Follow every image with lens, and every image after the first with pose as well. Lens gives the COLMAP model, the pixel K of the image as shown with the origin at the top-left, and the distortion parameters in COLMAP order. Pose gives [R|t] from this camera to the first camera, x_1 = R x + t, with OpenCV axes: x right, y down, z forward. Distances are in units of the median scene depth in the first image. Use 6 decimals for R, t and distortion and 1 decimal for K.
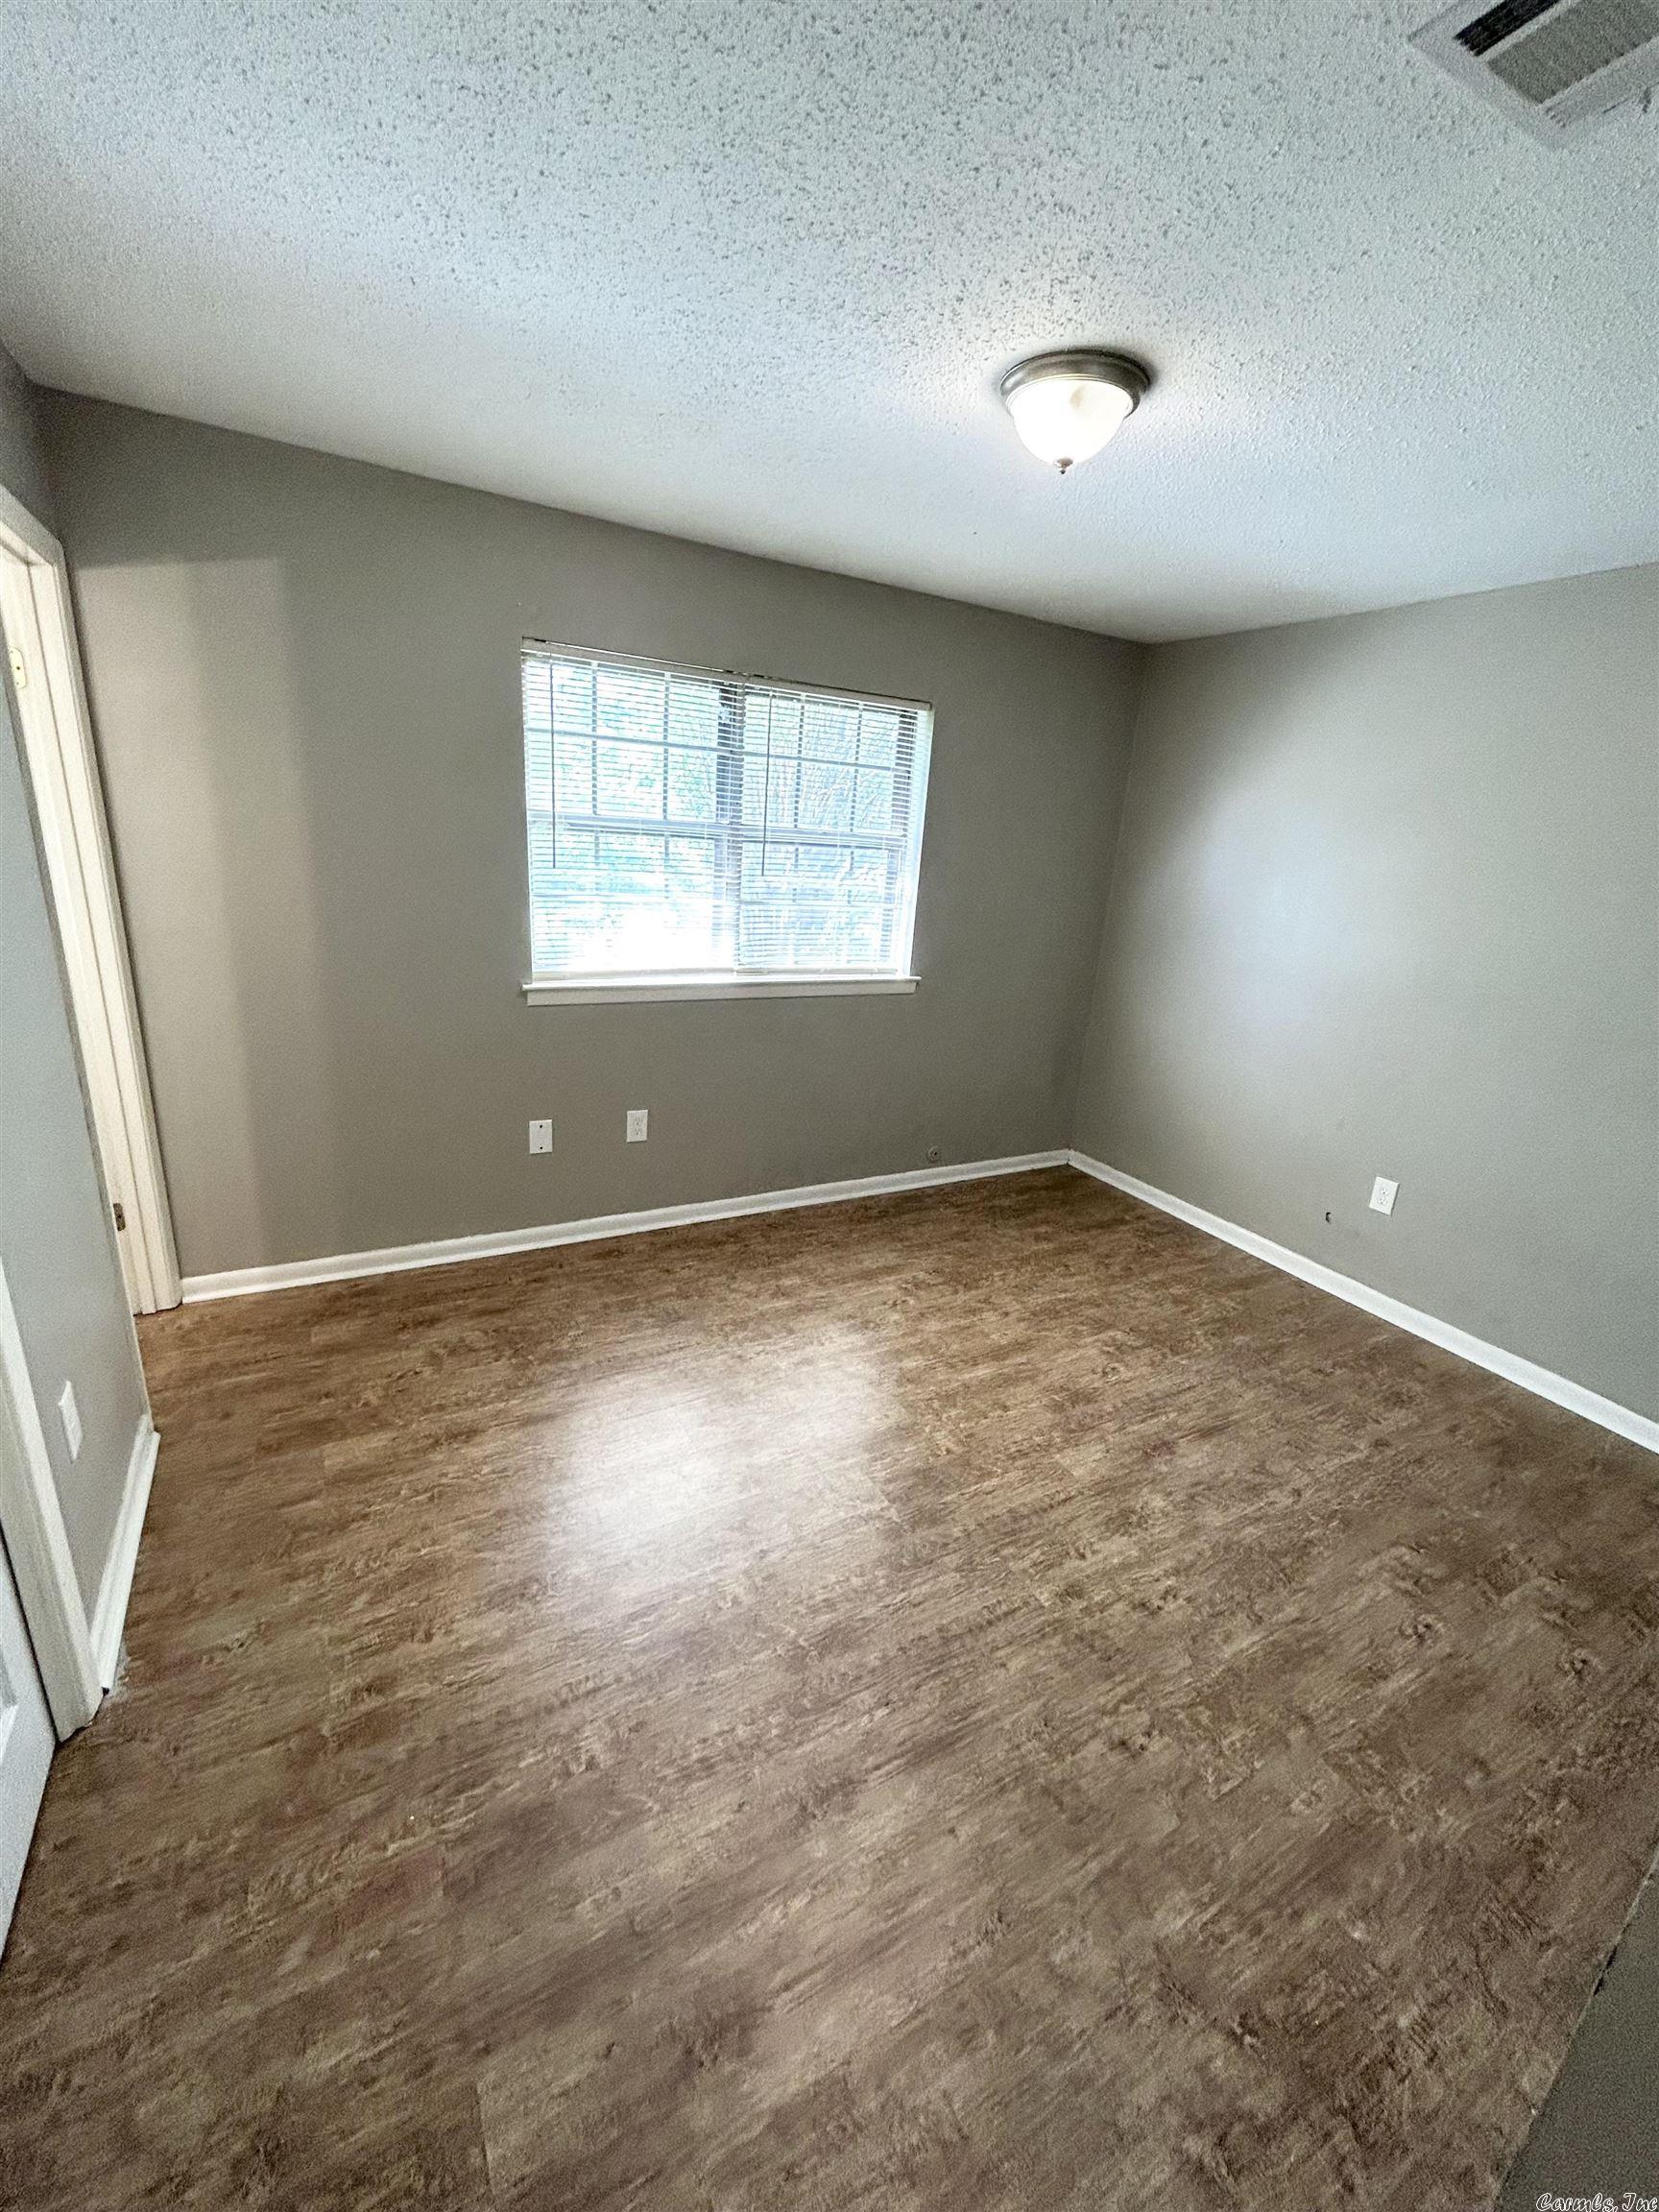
lens RADIAL K [[895.5, 0, 833.1], [0, 895.5, 1107.1], [0, 0, 1]] dist [-0.001831, 0.000957]
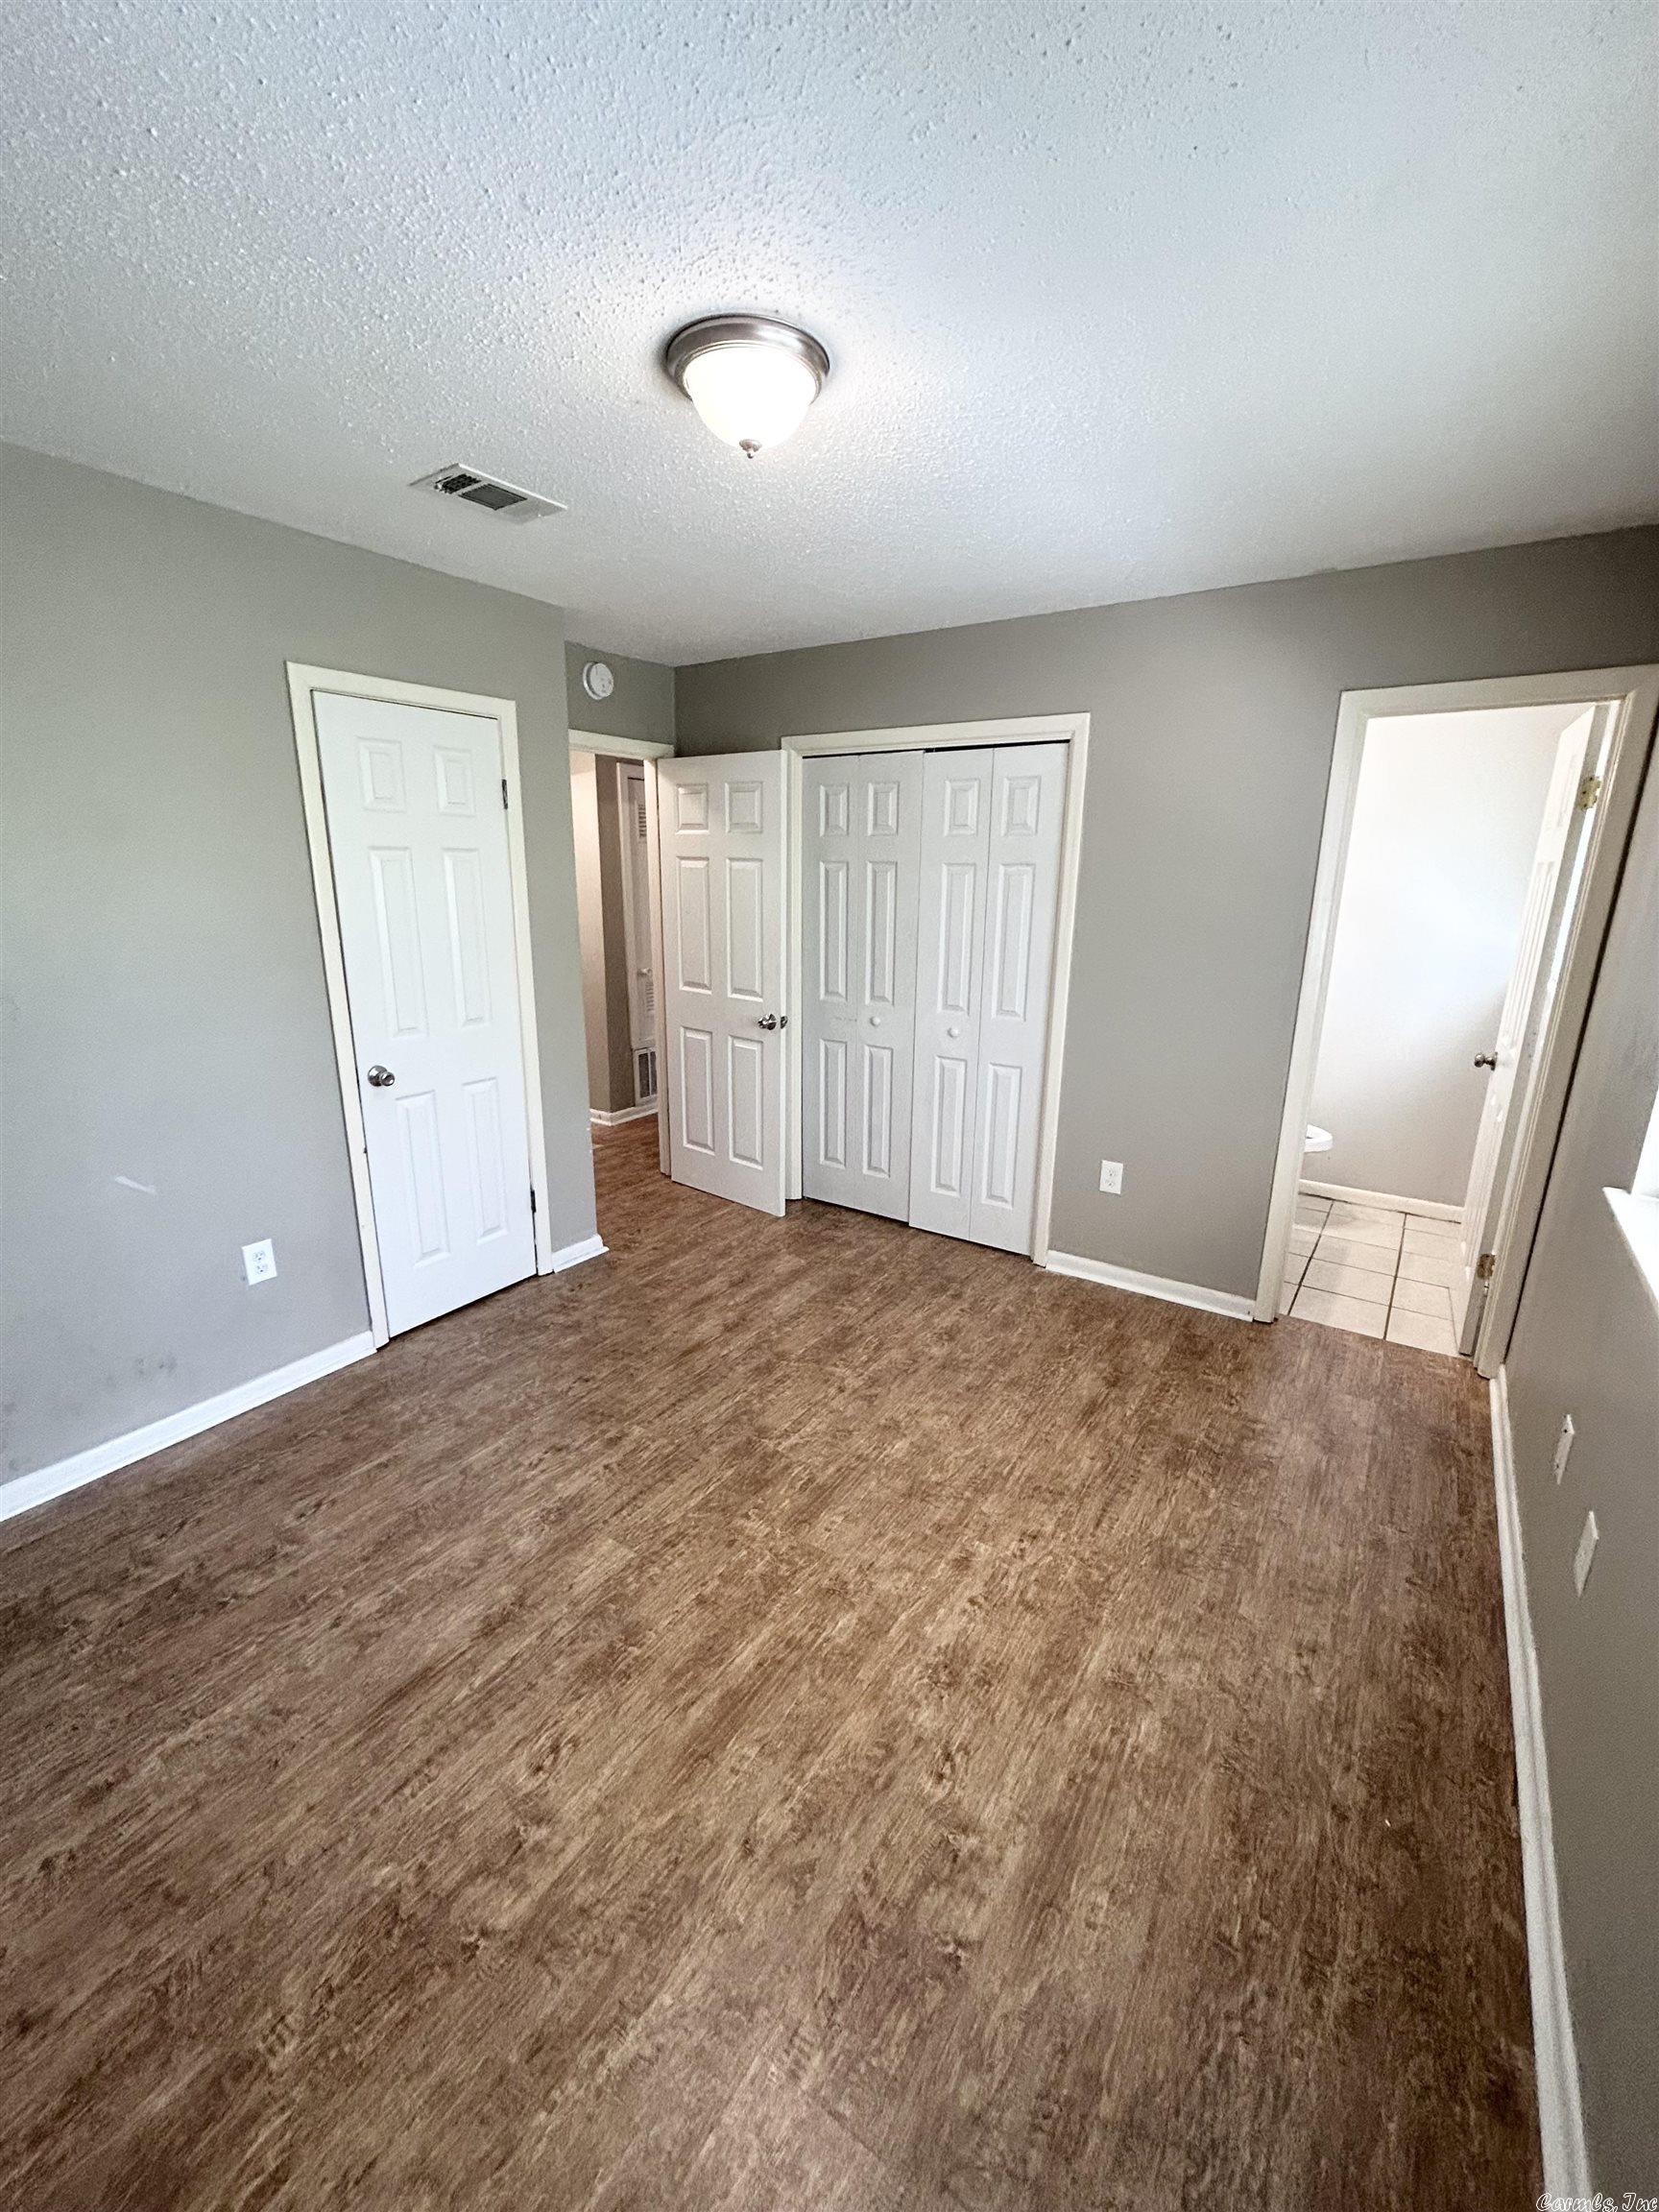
lens RADIAL K [[895.5, 0, 833.1], [0, 895.5, 1107.1], [0, 0, 1]] dist [-0.001831, 0.000957]
pose [[-0.887948, 0.039697, -0.458227, 0.524989], [-0.208118, 0.853767, 0.477251, -0.507100], [0.410165, 0.519140, -0.749839, 1.729686]]
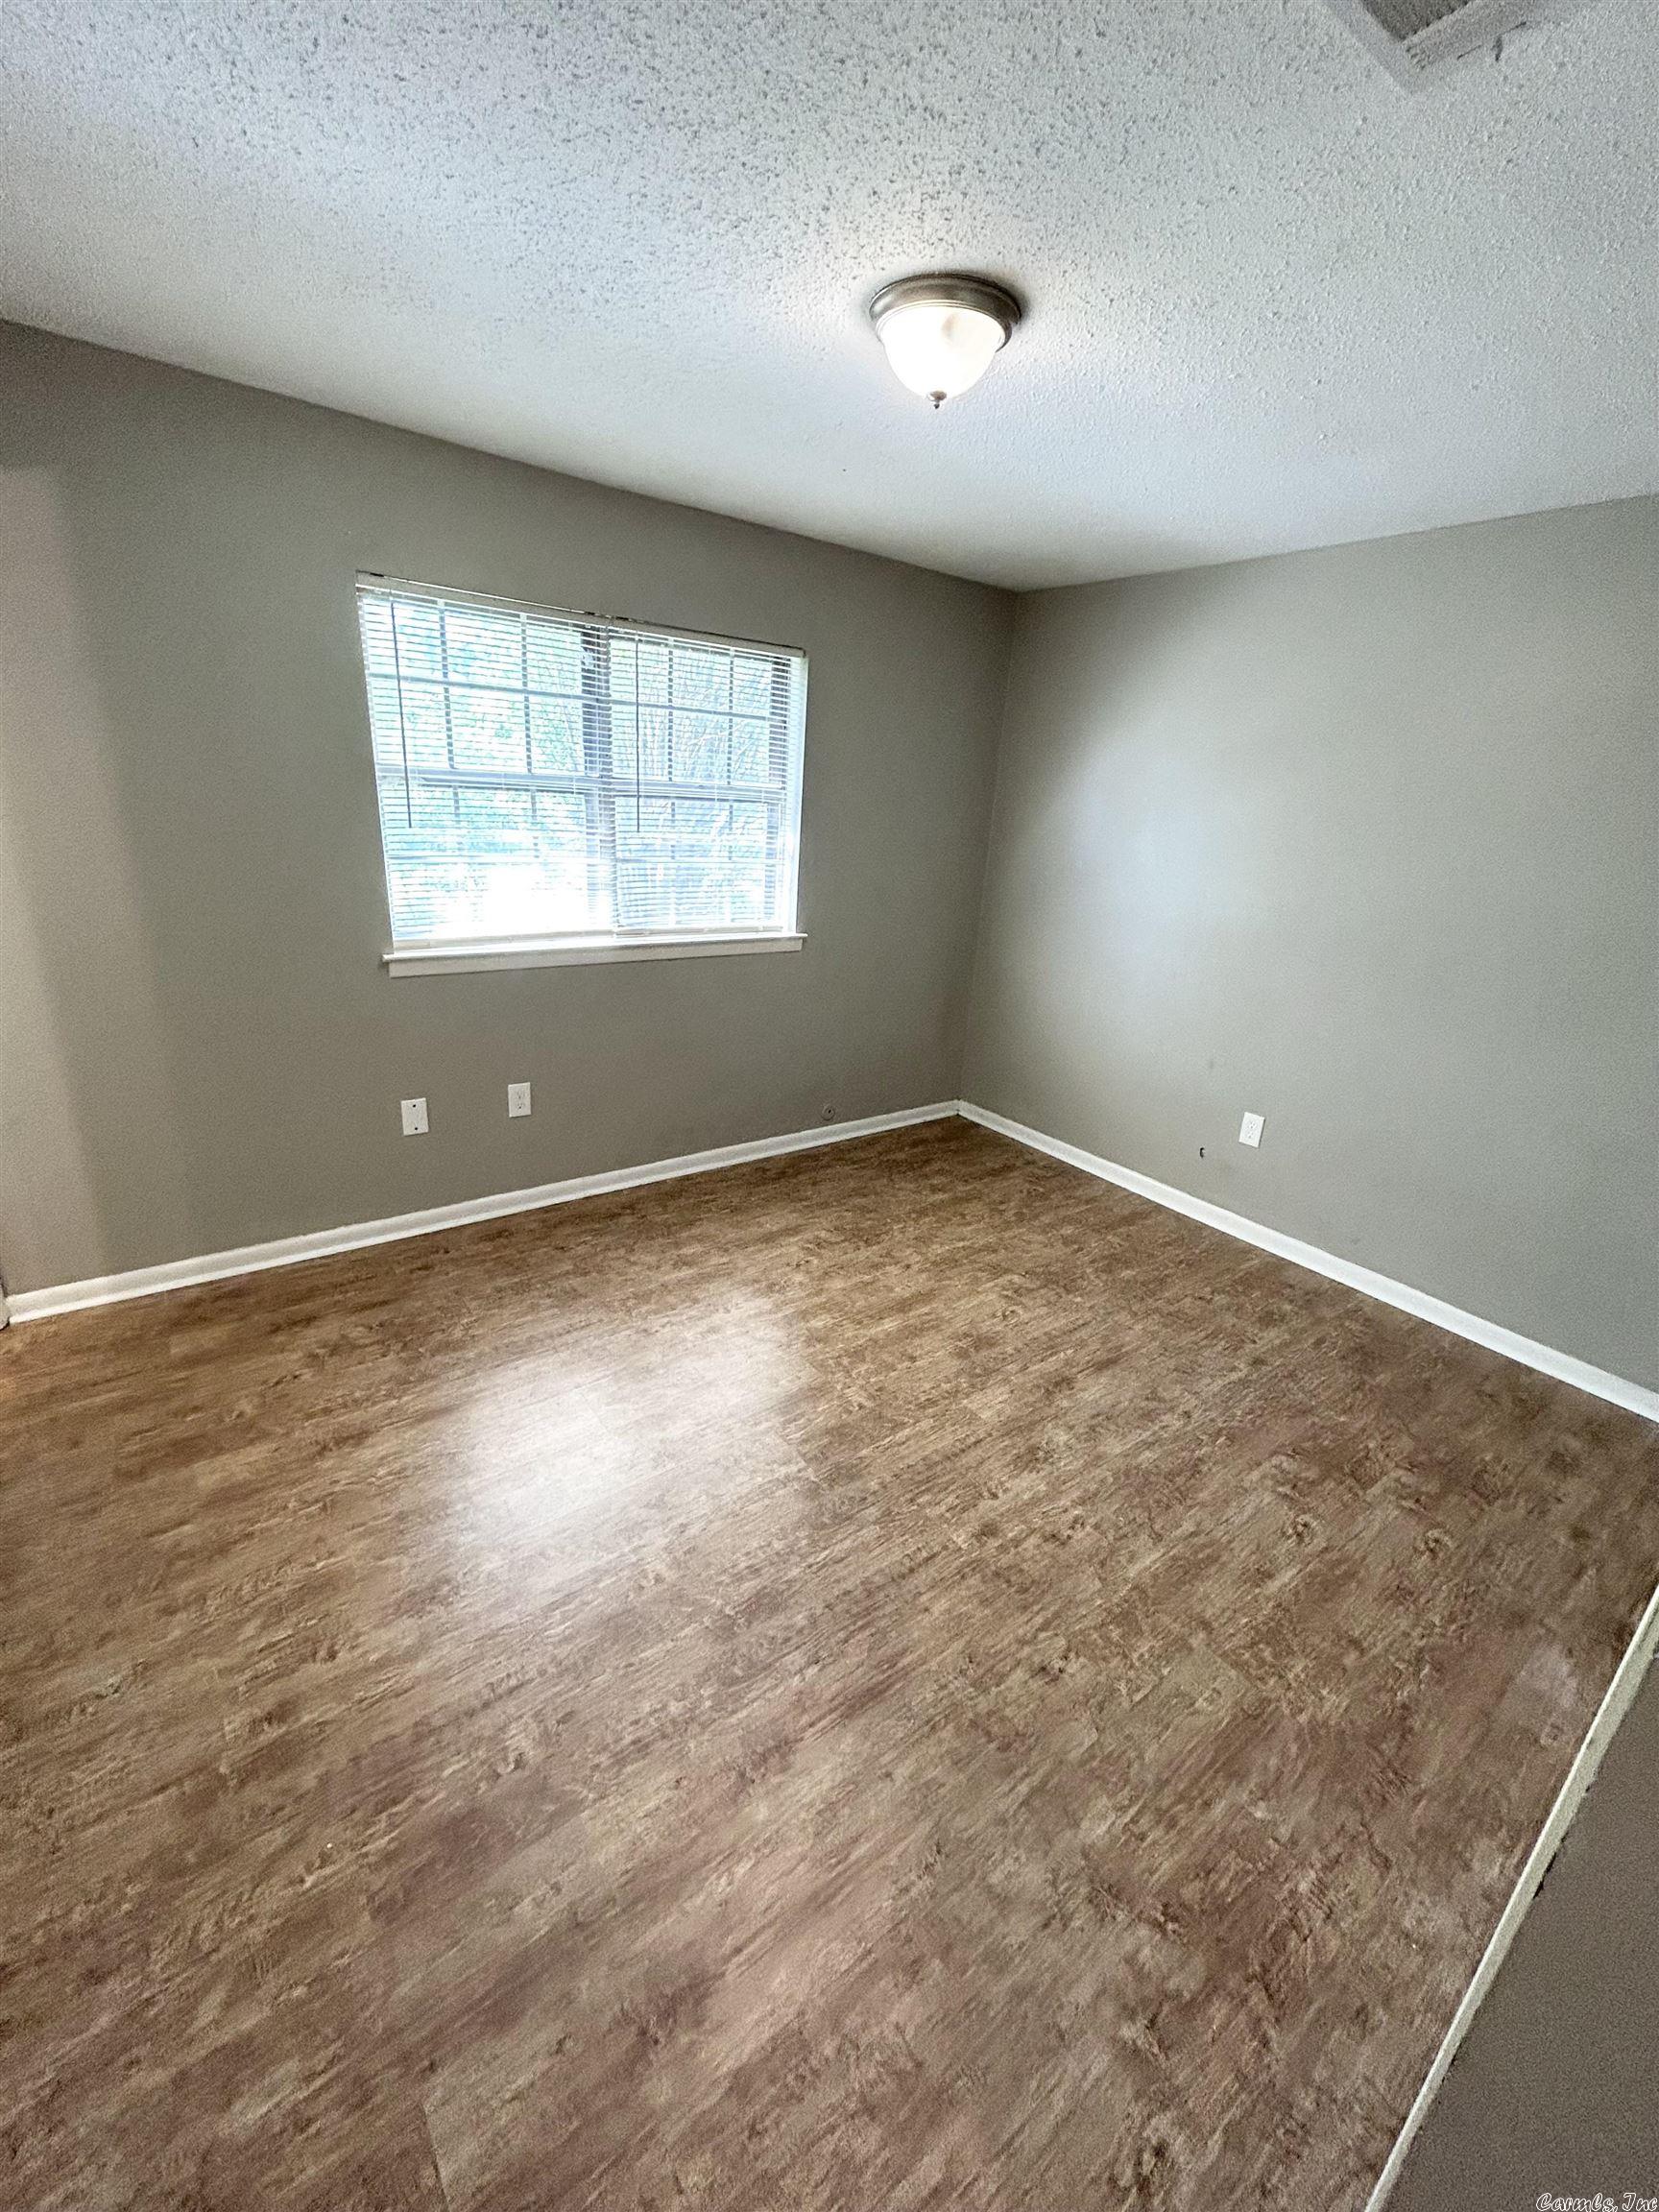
lens RADIAL K [[896.6, 0, 831.3], [0, 896.6, 1108.0], [0, 0, 1]] dist [-0.000736, 0.000586]
pose [[0.991045, -0.052069, 0.122956, -0.012610], [0.045976, 0.997594, 0.051884, -0.007548], [-0.125362, -0.045766, 0.991055, 0.017129]]
